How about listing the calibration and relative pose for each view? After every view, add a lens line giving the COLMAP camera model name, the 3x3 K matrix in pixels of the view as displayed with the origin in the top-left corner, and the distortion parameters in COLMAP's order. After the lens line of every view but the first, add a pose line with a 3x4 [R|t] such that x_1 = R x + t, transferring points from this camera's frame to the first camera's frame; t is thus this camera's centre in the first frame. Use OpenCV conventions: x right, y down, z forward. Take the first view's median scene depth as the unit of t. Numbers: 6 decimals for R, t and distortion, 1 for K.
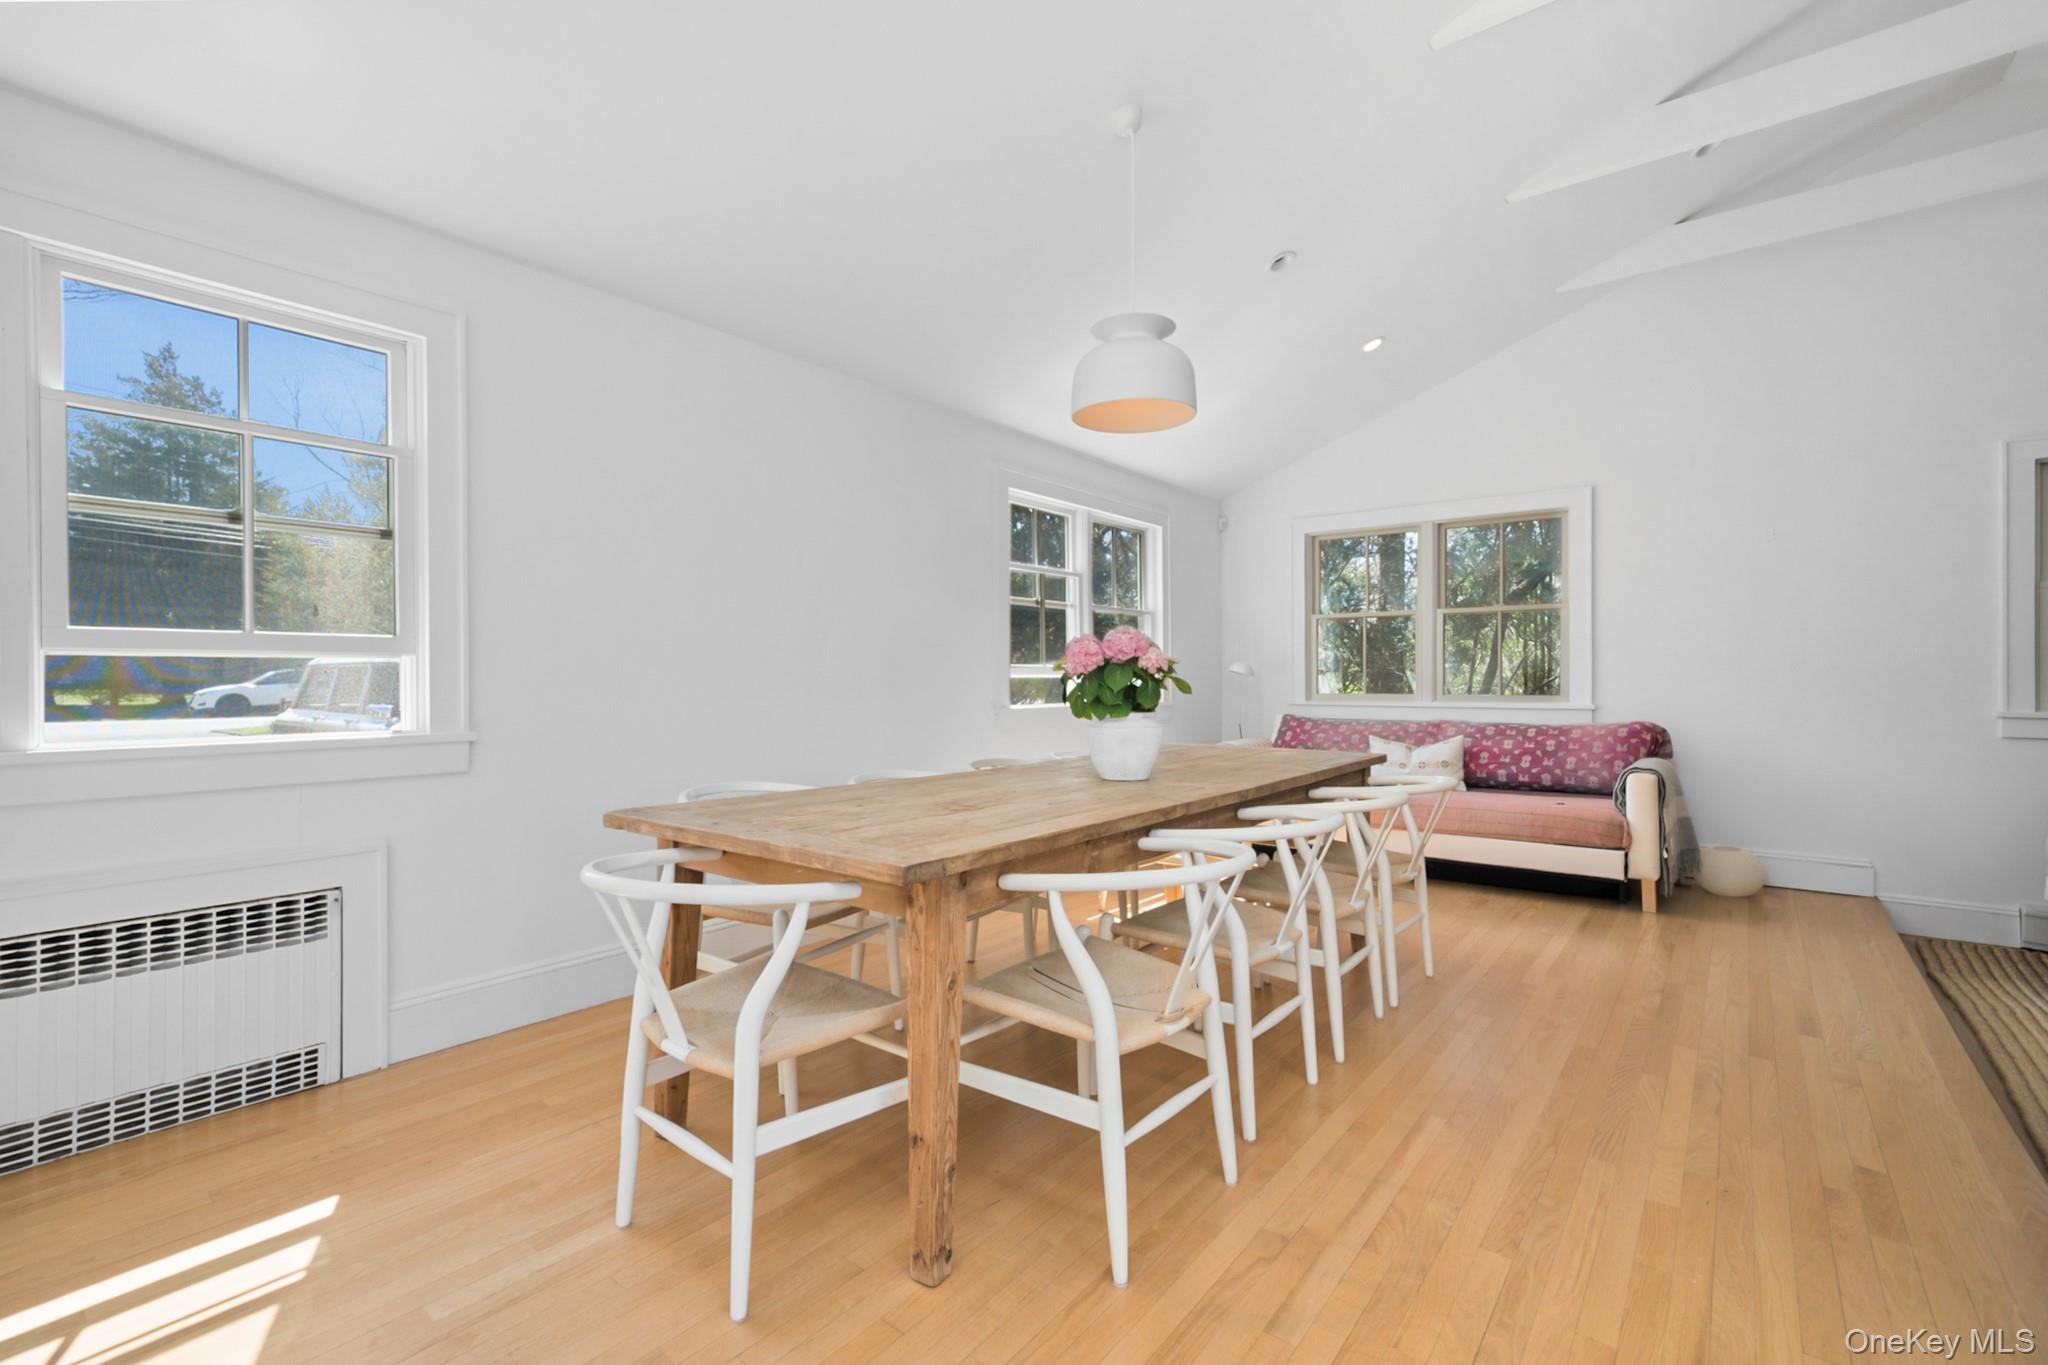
lens RADIAL K [[898.4, 0, 1026.9], [0, 898.4, 679.3], [0, 0, 1]] dist [0.003252, 0.000029]
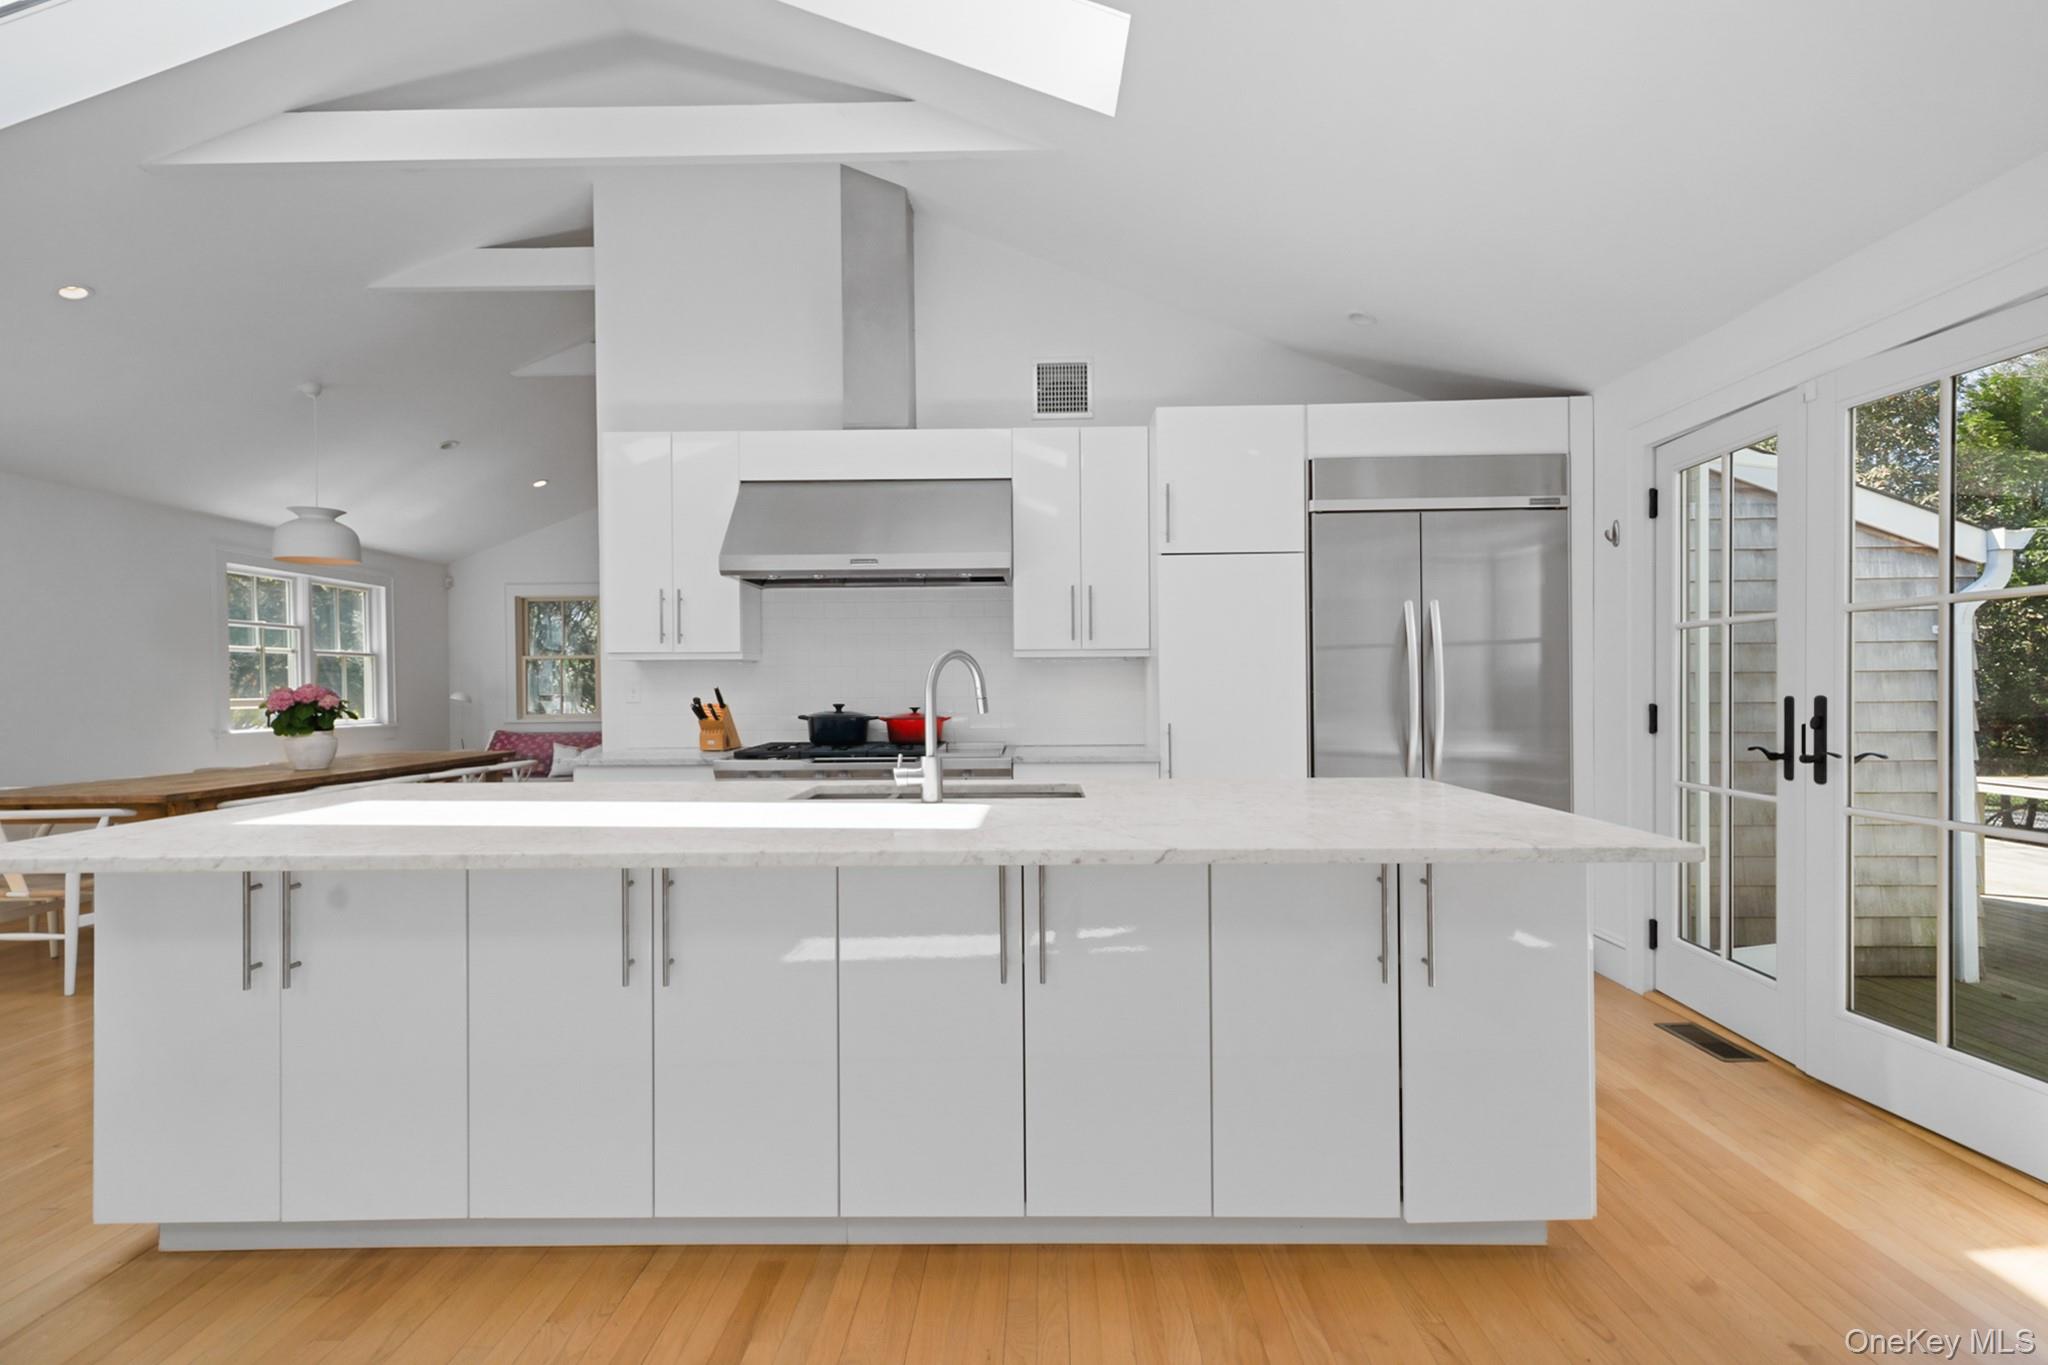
lens RADIAL K [[935.8, 0, 1028.7], [0, 935.8, 698.3], [0, 0, 1]] dist [-0.002984, -0.000382]
pose [[0.776586, -0.011323, 0.629909, 0.028997], [0.007477, 0.999934, 0.008756, -0.020556], [-0.629966, -0.002090, 0.776620, -0.786489]]
